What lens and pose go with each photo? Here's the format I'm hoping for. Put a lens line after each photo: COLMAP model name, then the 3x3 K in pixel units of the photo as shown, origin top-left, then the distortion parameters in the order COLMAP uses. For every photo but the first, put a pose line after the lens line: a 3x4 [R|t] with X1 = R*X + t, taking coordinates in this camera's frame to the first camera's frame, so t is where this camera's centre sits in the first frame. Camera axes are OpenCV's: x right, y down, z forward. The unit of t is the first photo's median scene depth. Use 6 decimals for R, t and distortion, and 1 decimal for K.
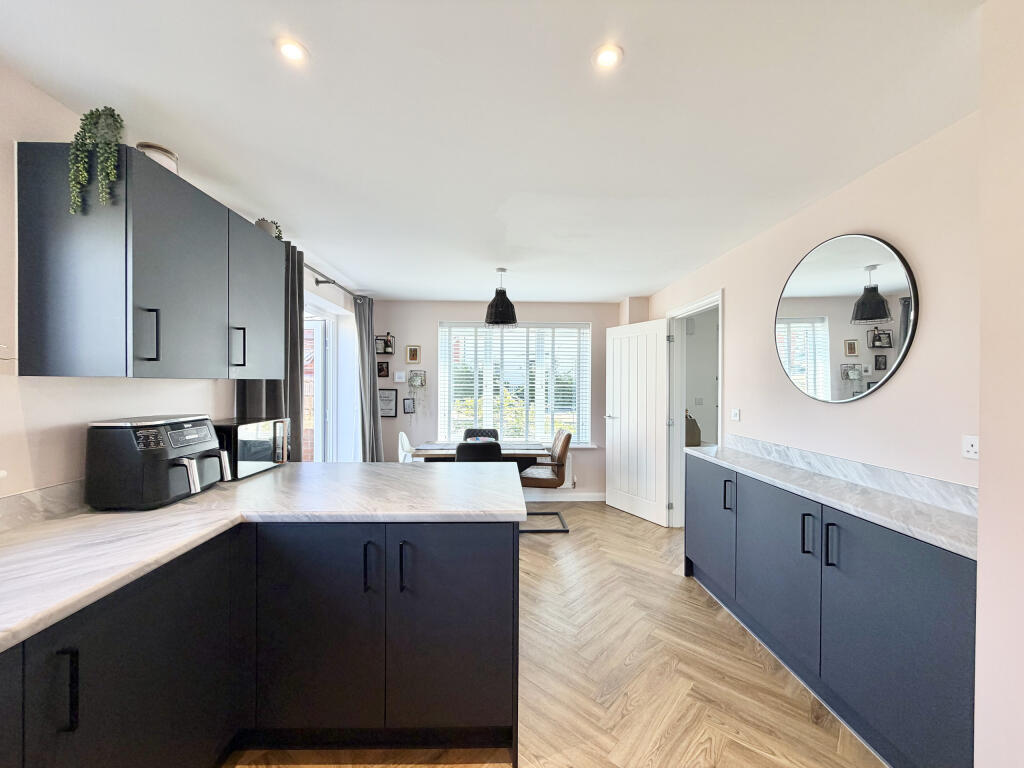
lens RADIAL K [[405.5, 0, 512.0], [0, 405.5, 384.0], [0, 0, 1]] dist [-0.000362, -0.000167]
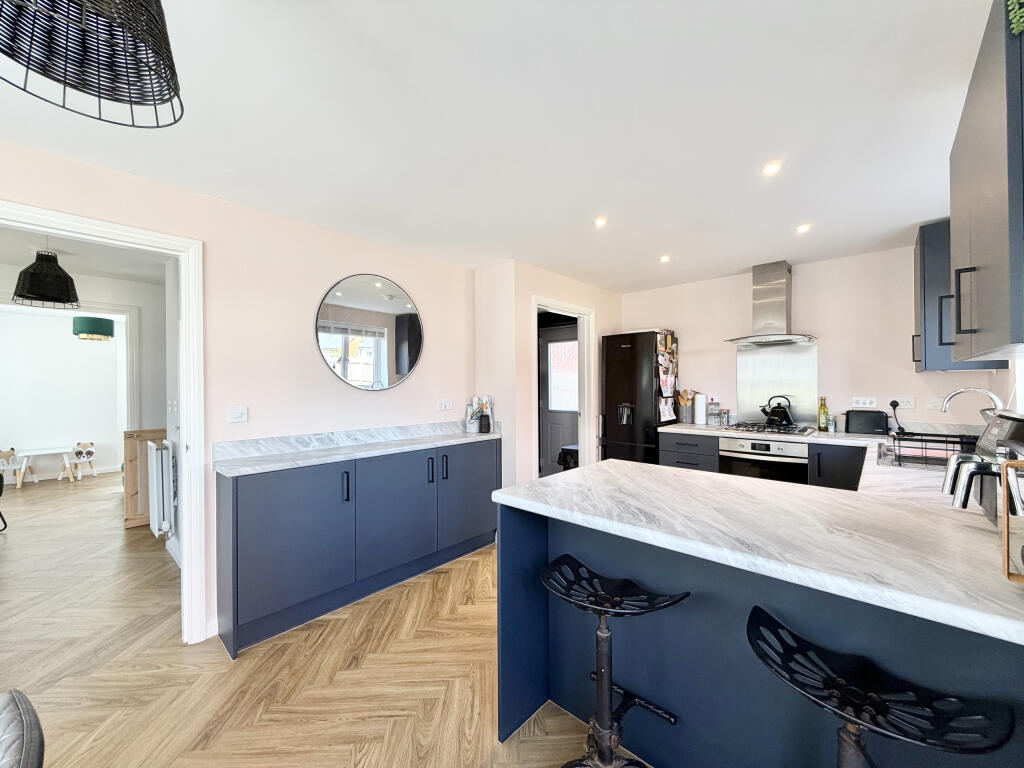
lens RADIAL K [[408.2, 0, 509.9], [0, 408.2, 384.2], [0, 0, 1]] dist [0.001516, 0.000252]
pose [[-0.713485, 0.001005, 0.700670, -0.526982], [0.004084, 0.999988, 0.002725, 0.021868], [-0.700659, 0.004806, -0.713480, 1.626537]]
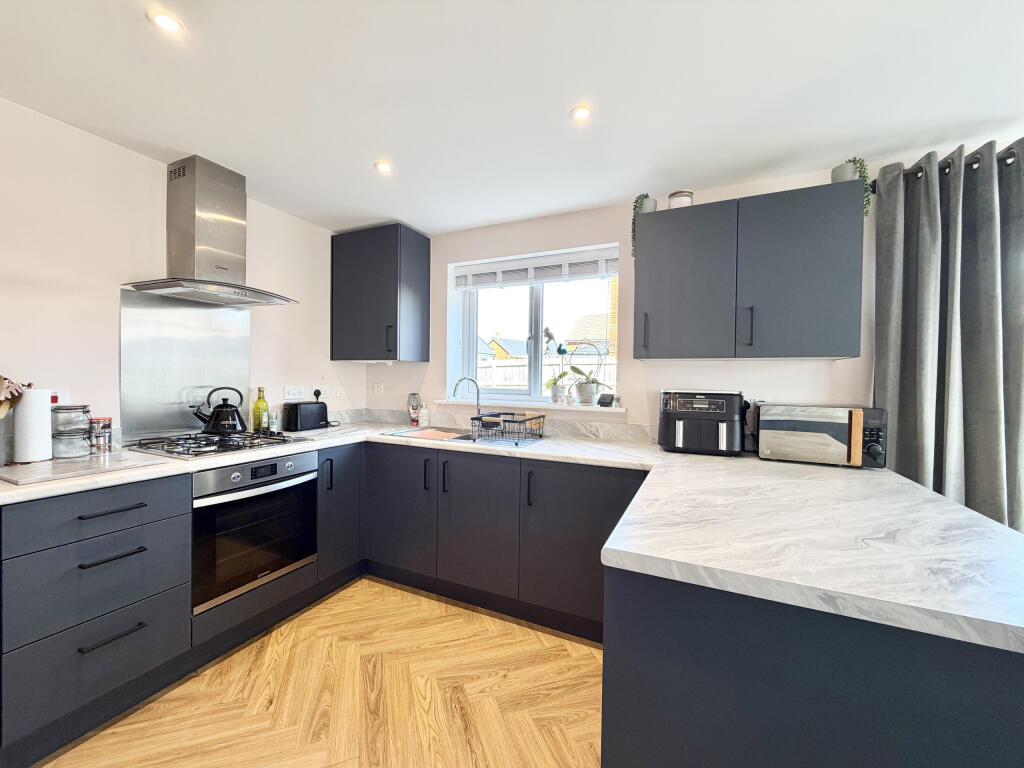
lens RADIAL K [[408.2, 0, 509.9], [0, 408.2, 384.2], [0, 0, 1]] dist [0.001516, 0.000252]
pose [[-0.459991, -0.000023, -0.887923, 0.448694], [-0.018660, 0.999779, 0.009641, 0.047253], [0.887727, 0.021003, -0.459890, 0.794759]]
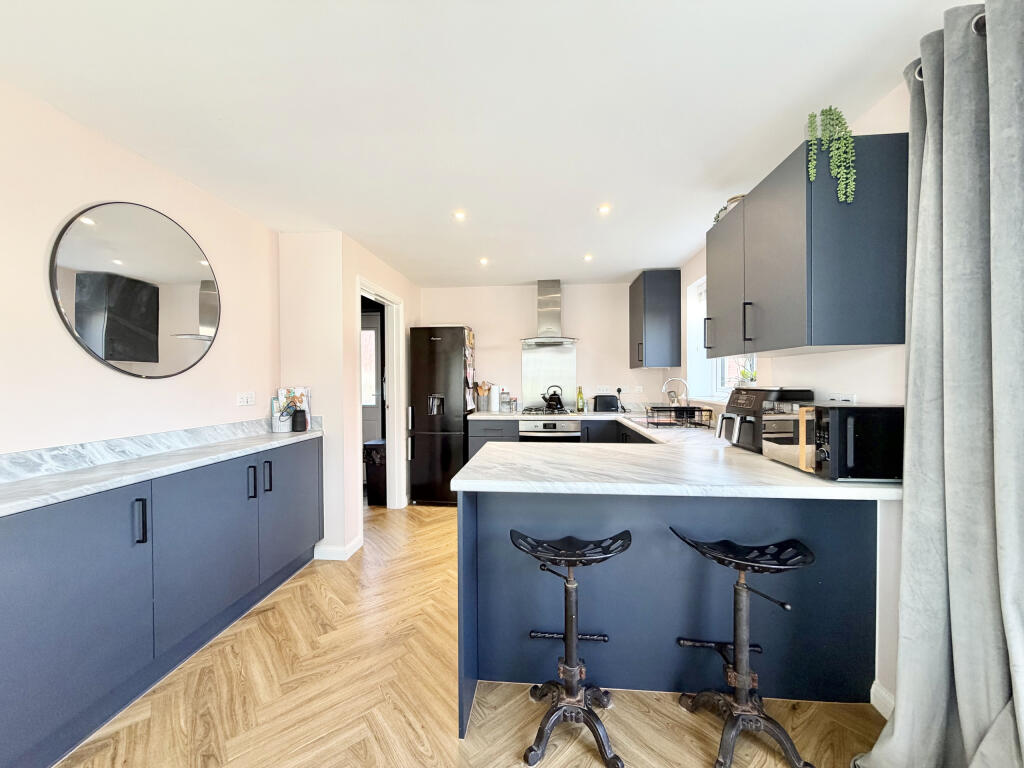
lens RADIAL K [[408.2, 0, 509.9], [0, 408.2, 384.2], [0, 0, 1]] dist [0.001516, 0.000252]
pose [[-0.992620, -0.001817, 0.121249, -0.169677], [-0.000395, 0.999931, 0.011748, 0.046584], [-0.121262, 0.011614, -0.992553, 1.798581]]
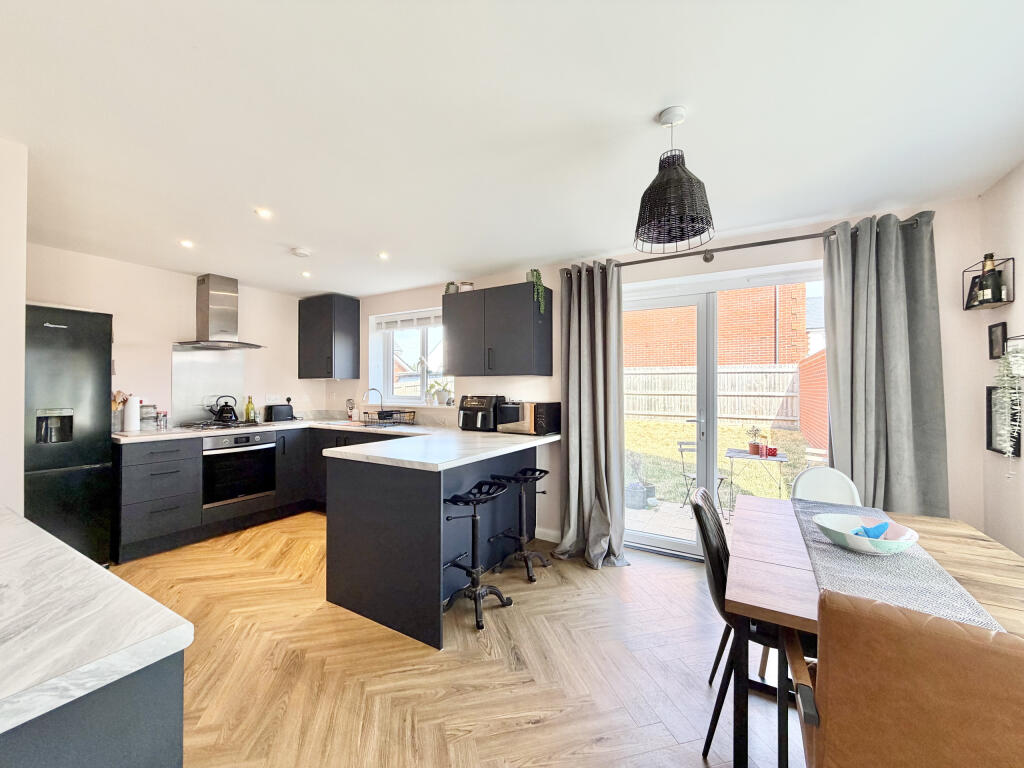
lens RADIAL K [[405.5, 0, 512.0], [0, 405.5, 384.0], [0, 0, 1]] dist [-0.000362, -0.000167]
pose [[-0.536936, -0.016118, -0.843469, 0.726772], [-0.007116, 0.999868, -0.014576, 0.042421], [0.843593, -0.001825, -0.536980, 1.782645]]
